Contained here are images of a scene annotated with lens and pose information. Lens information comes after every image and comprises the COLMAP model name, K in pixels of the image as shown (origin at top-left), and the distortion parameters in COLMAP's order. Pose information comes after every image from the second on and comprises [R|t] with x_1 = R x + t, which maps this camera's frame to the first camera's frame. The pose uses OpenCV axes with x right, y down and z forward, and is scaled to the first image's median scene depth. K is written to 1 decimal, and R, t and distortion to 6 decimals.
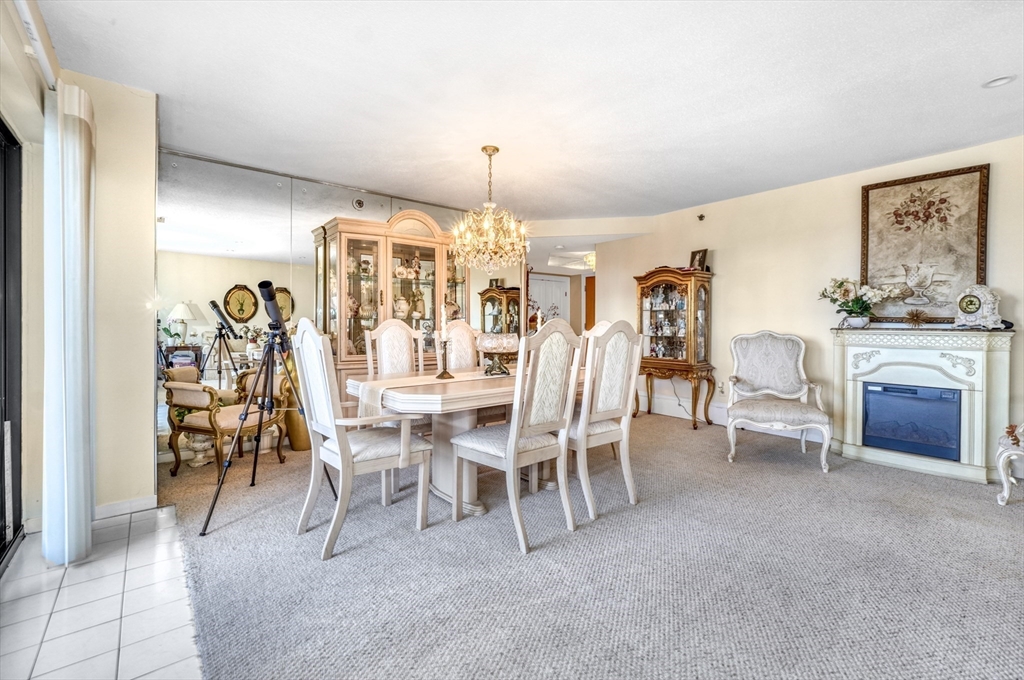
lens RADIAL K [[447.7, 0, 516.7], [0, 447.7, 324.5], [0, 0, 1]] dist [0.000108, 0.000090]
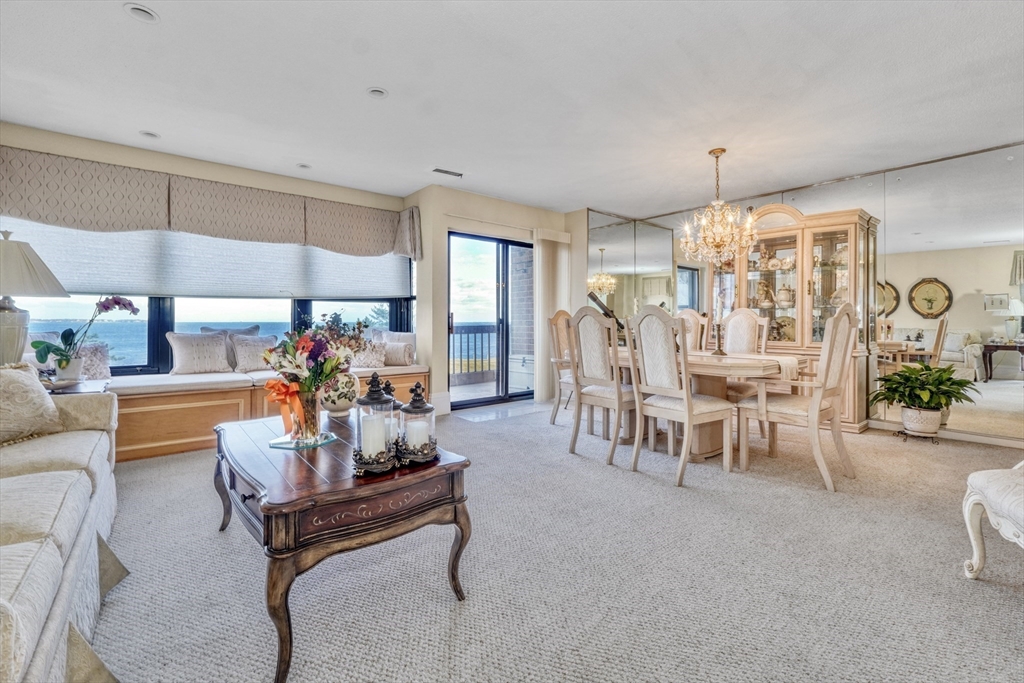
lens RADIAL K [[436.0, 0, 513.0], [0, 436.0, 319.4], [0, 0, 1]] dist [-0.003952, 0.000034]
pose [[-0.016348, -0.005662, -0.999850, 0.956356], [-0.005904, 0.999967, -0.005566, 0.026862], [0.999849, 0.005813, -0.016381, 0.493990]]
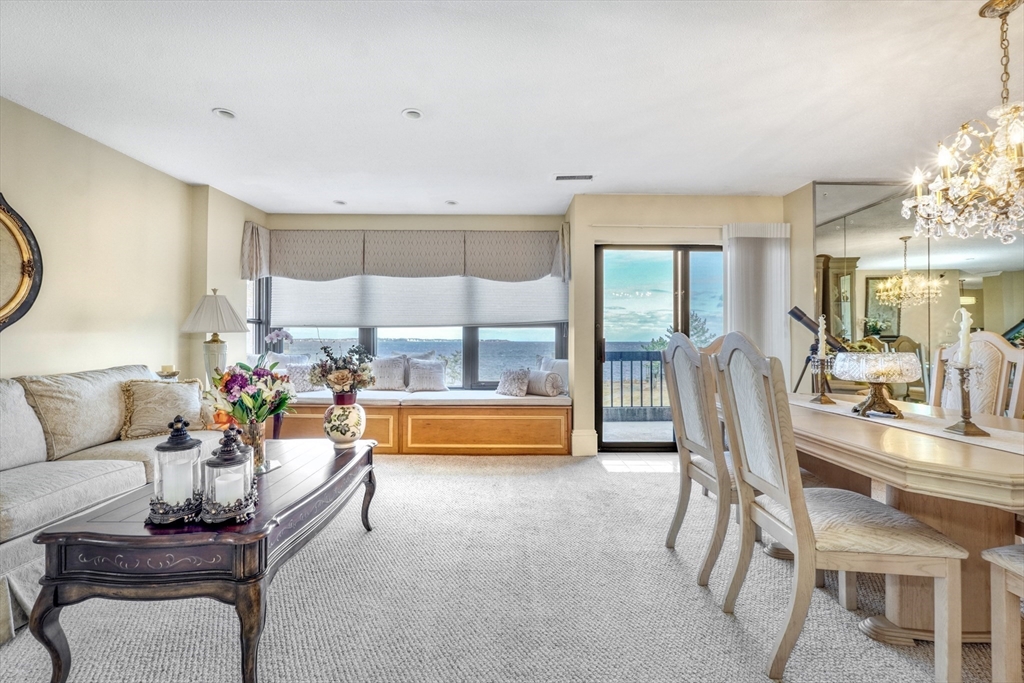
lens RADIAL K [[435.2, 0, 512.1], [0, 435.2, 337.9], [0, 0, 1]] dist [-0.001673, -0.000056]
pose [[-0.636625, -0.008682, -0.771125, 0.657102], [-0.008382, 0.999955, -0.004338, 0.004805], [0.771128, 0.003701, -0.636669, 0.835450]]
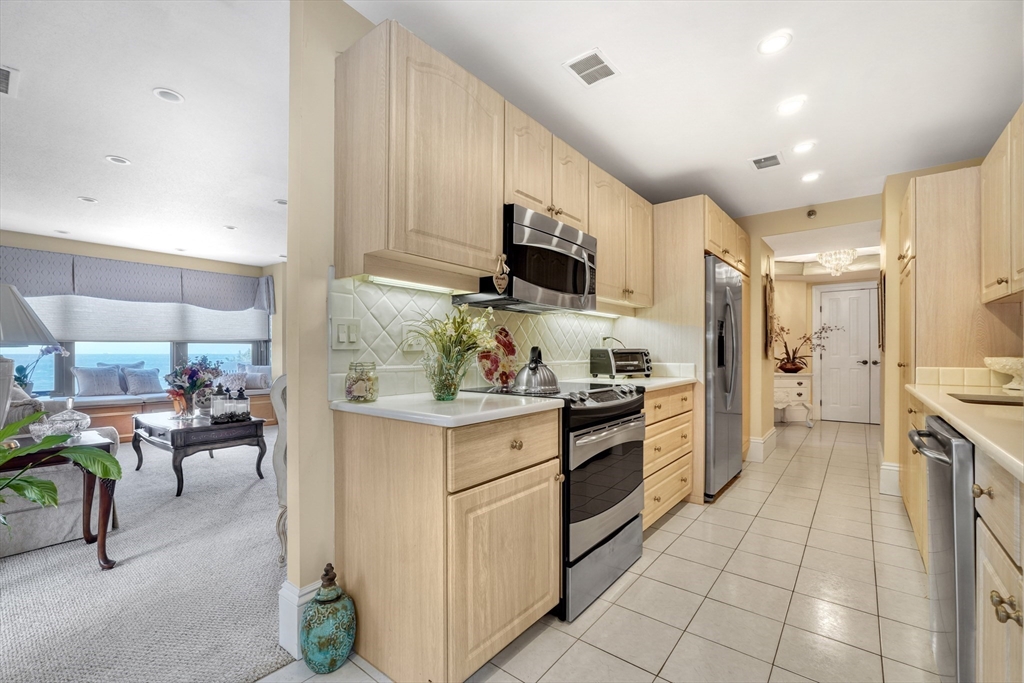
lens RADIAL K [[432.5, 0, 501.4], [0, 432.5, 354.0], [0, 0, 1]] dist [0.001207, 0.000382]
pose [[0.183110, -0.000040, -0.983092, 1.641994], [-0.003746, 0.999993, -0.000739, 0.007951], [0.983085, 0.003818, 0.183108, 0.810597]]
